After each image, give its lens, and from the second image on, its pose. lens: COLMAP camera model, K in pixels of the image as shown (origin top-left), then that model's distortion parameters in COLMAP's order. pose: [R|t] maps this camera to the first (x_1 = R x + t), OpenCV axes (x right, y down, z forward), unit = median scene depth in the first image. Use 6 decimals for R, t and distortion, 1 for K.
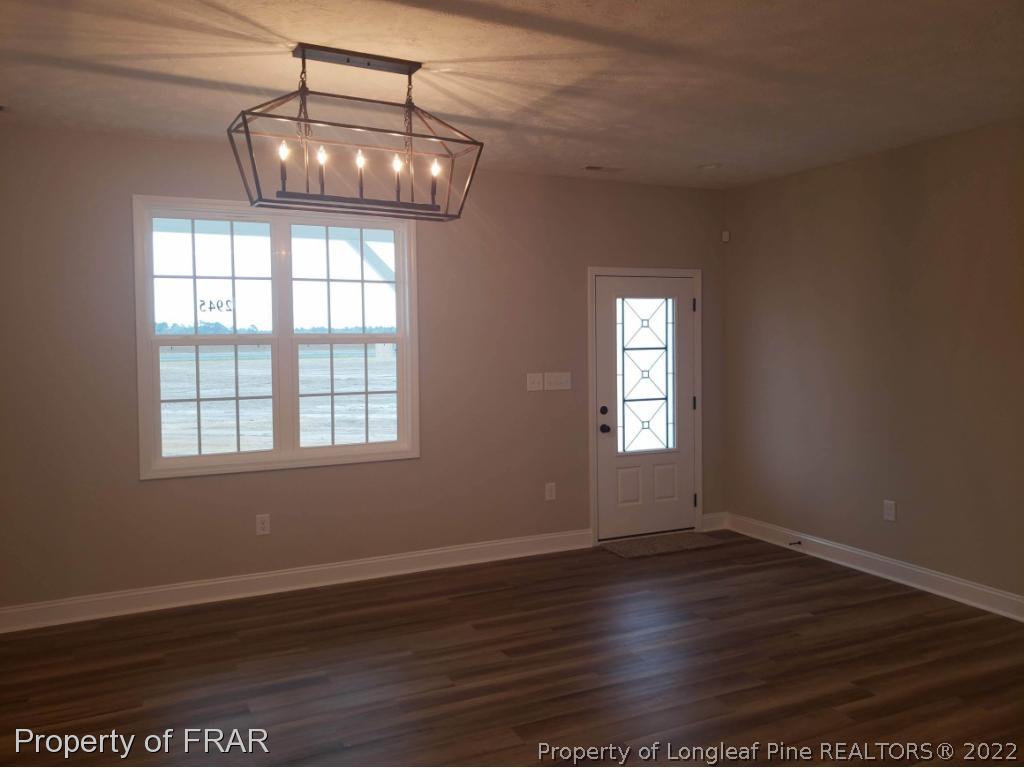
lens RADIAL K [[801.8, 0, 546.5], [0, 801.8, 375.3], [0, 0, 1]] dist [0.125249, -0.140365]
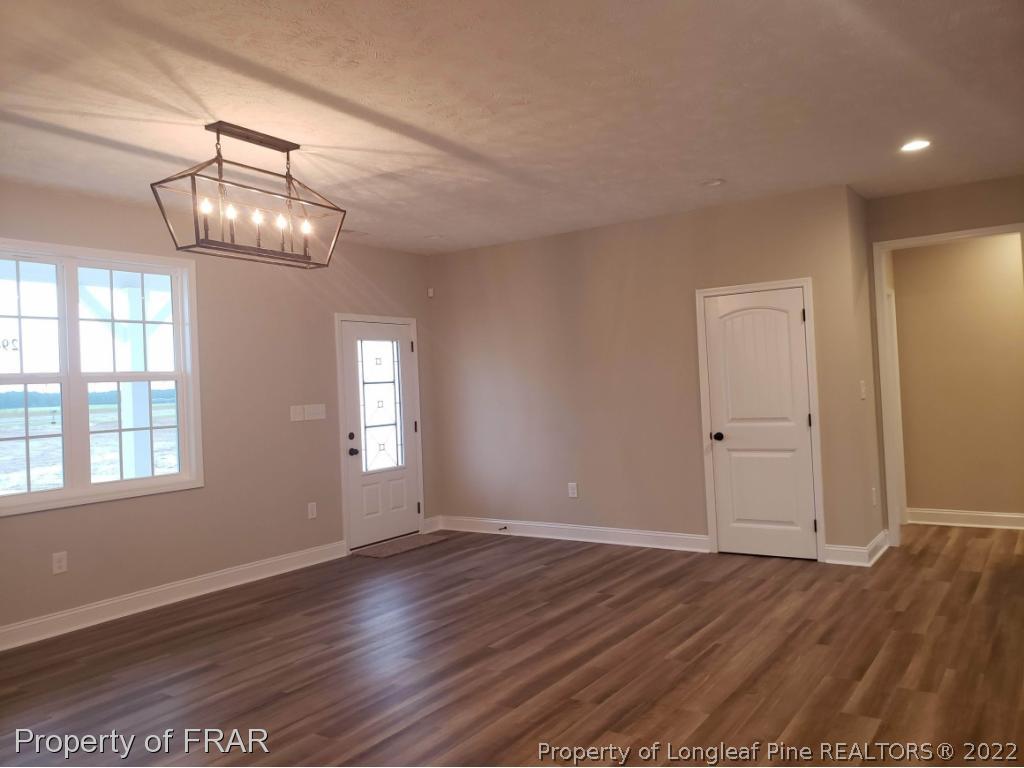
lens RADIAL K [[802.6, 0, 512.0], [0, 802.6, 384.0], [0, 0, 1]] dist [0.092993, -0.003568]
pose [[0.874324, -0.030805, 0.484364, -0.342343], [0.063481, 0.996669, -0.051201, 0.051036], [-0.481173, 0.075514, 0.873367, -0.165748]]
